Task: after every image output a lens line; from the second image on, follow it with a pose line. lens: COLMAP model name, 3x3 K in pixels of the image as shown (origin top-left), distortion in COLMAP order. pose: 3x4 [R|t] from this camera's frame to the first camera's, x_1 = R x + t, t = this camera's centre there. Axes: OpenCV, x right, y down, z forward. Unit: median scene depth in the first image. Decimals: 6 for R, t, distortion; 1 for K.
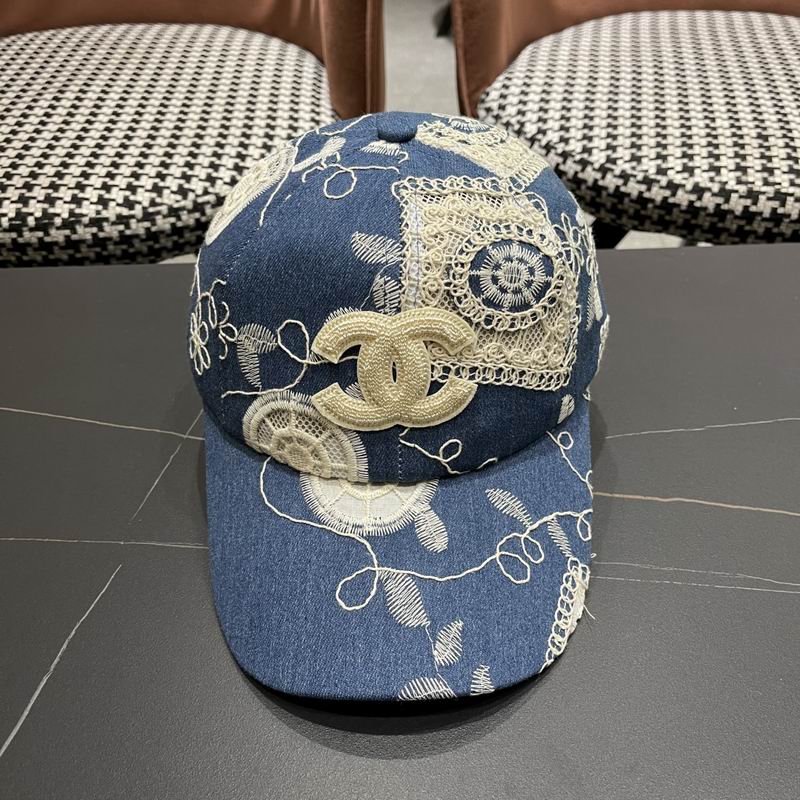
lens RADIAL K [[815.2, 0, 406.2], [0, 815.2, 412.5], [0, 0, 1]] dist [0.014501, 0.000000]
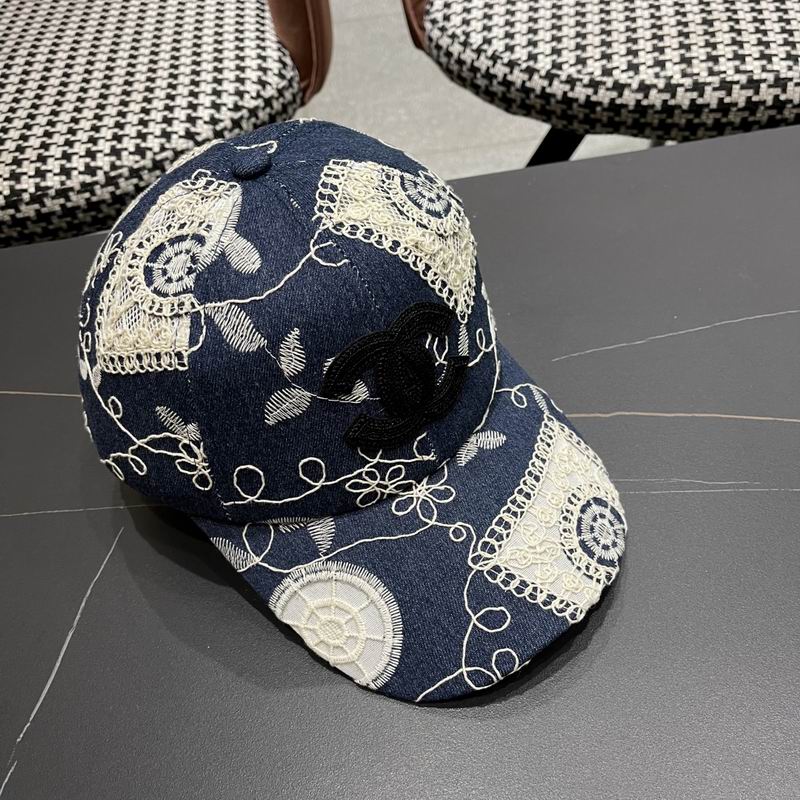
lens RADIAL K [[815.2, 0, 396.3], [0, 815.2, 409.7], [0, 0, 1]] dist [0.014501, 0.000000]
pose [[0.993189, -0.108826, -0.041617, 0.052326], [0.113258, 0.985587, 0.125660, -0.042215], [0.027342, -0.129518, 0.991200, -0.050313]]
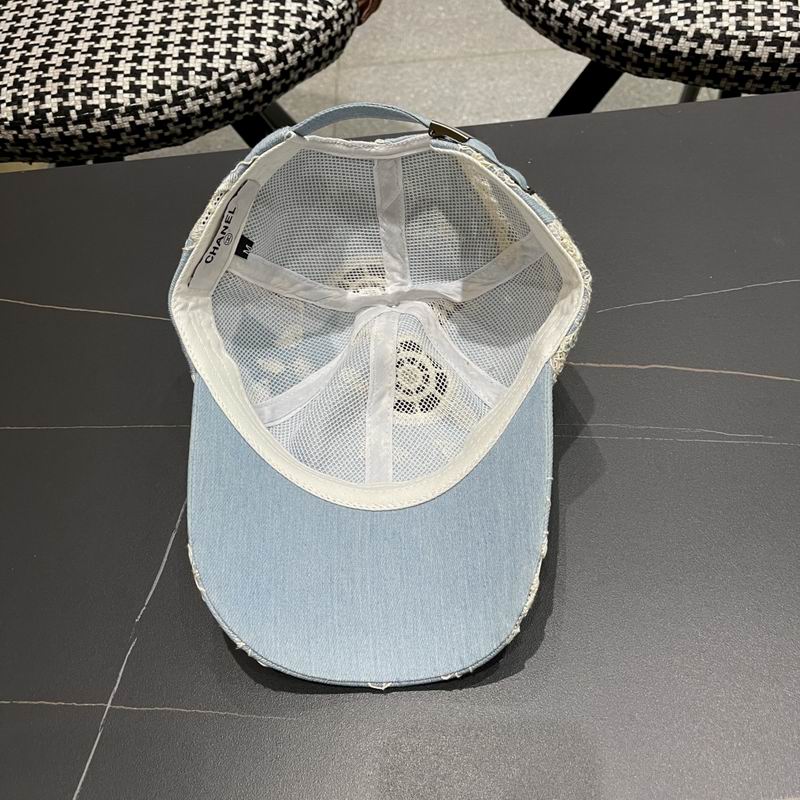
lens RADIAL K [[815.2, 0, 403.0], [0, 815.2, 405.7], [0, 0, 1]] dist [0.014501, 0.000000]
pose [[0.997605, -0.051387, -0.046303, 0.007398], [0.061586, 0.964618, 0.256358, -0.106677], [0.031491, -0.258596, 0.965472, -0.126387]]
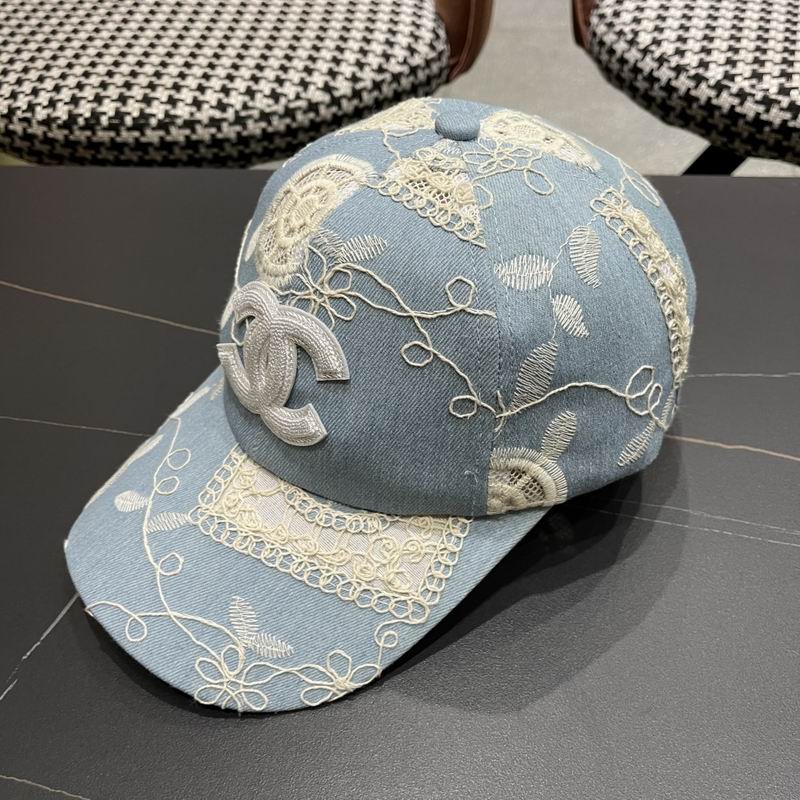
lens RADIAL K [[815.2, 0, 398.1], [0, 815.2, 411.3], [0, 0, 1]] dist [0.014501, 0.000000]
pose [[0.988084, 0.085011, -0.128311, 0.033509], [-0.072117, 0.992167, 0.101996, -0.002221], [0.135976, -0.091528, 0.986475, 0.005971]]
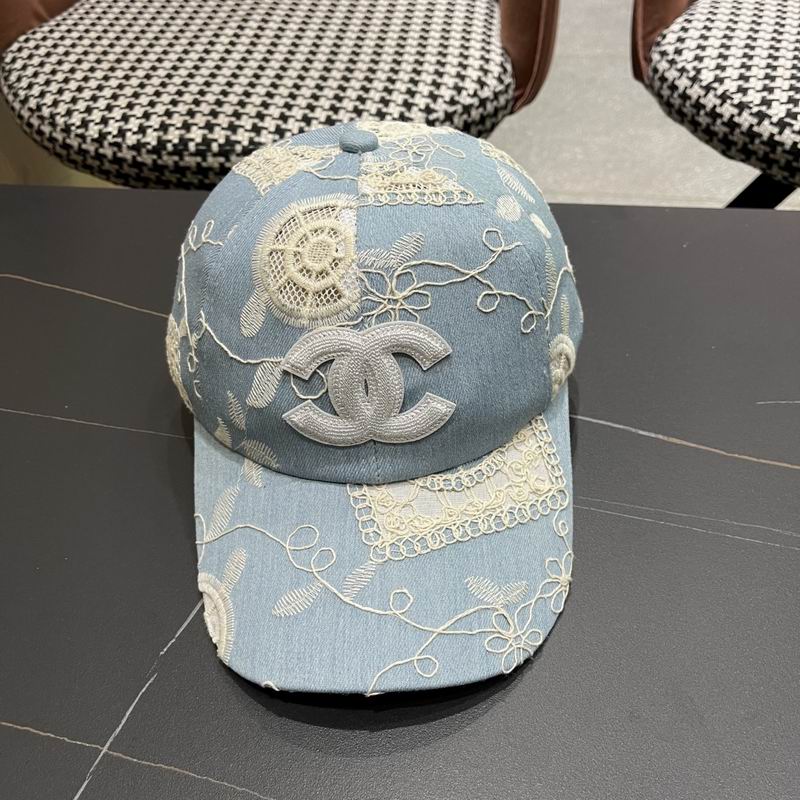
lens RADIAL K [[815.2, 0, 398.1], [0, 815.2, 405.7], [0, 0, 1]] dist [0.014501, 0.000000]
pose [[0.984297, 0.102069, -0.144018, -0.030801], [-0.091299, 0.992643, 0.079521, -0.003600], [0.151075, -0.065124, 0.986375, -0.041256]]
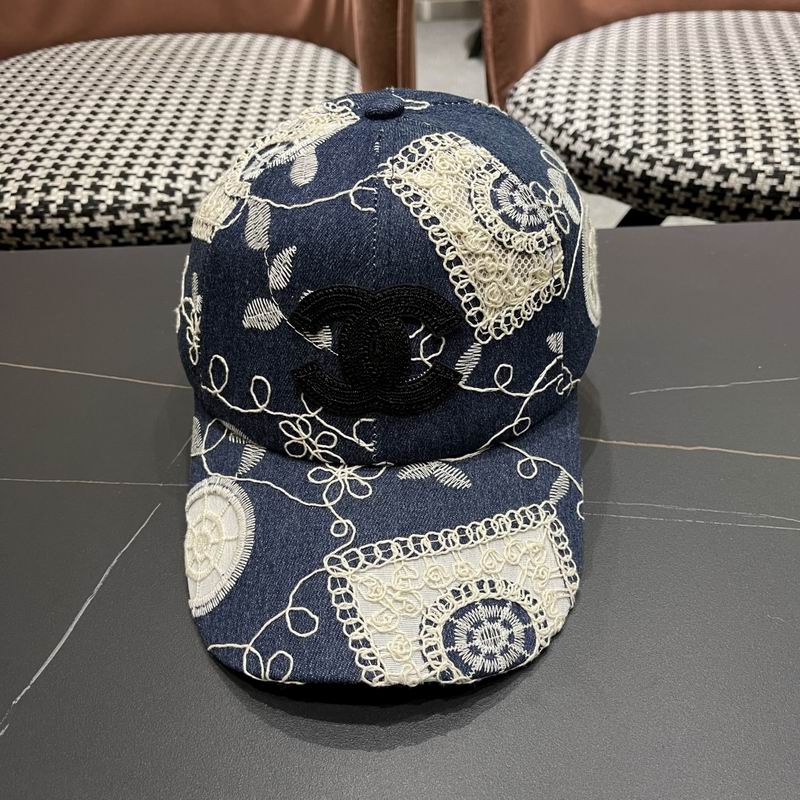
lens RADIAL K [[815.2, 0, 402.9], [0, 815.2, 419.7], [0, 0, 1]] dist [0.014501, 0.000000]
pose [[0.999082, 0.002052, -0.042785, 0.003166], [-0.003264, 0.999594, -0.028291, 0.062715], [0.042709, 0.028405, 0.998684, -0.019299]]
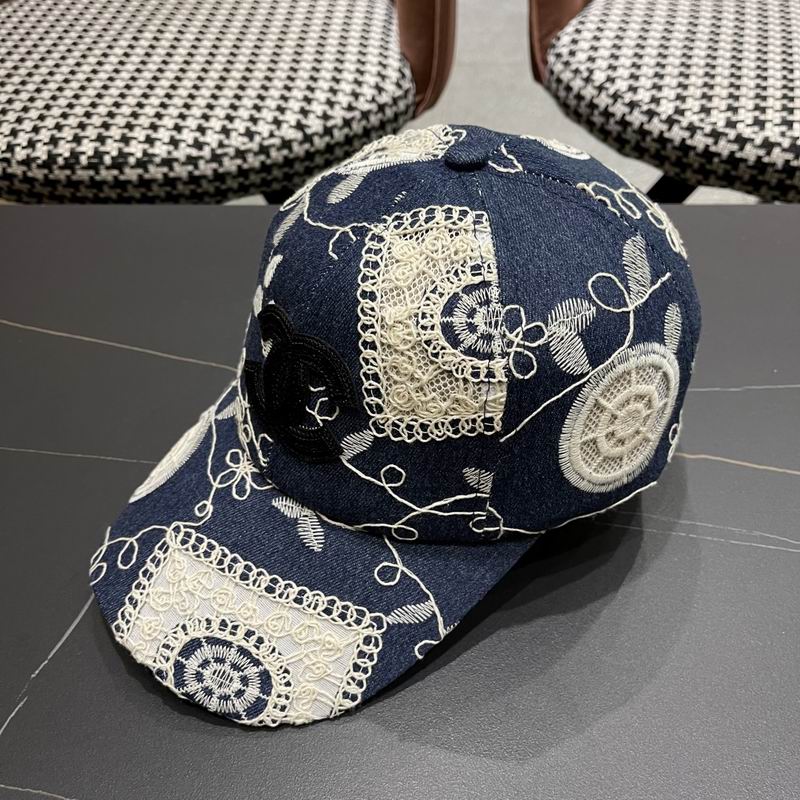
lens RADIAL K [[815.2, 0, 396.3], [0, 815.2, 417.6], [0, 0, 1]] dist [0.014501, 0.000000]
pose [[0.994167, 0.056205, -0.092046, 0.025039], [-0.049487, 0.996051, 0.073708, 0.000856], [0.095825, -0.068723, 0.993023, -0.030285]]
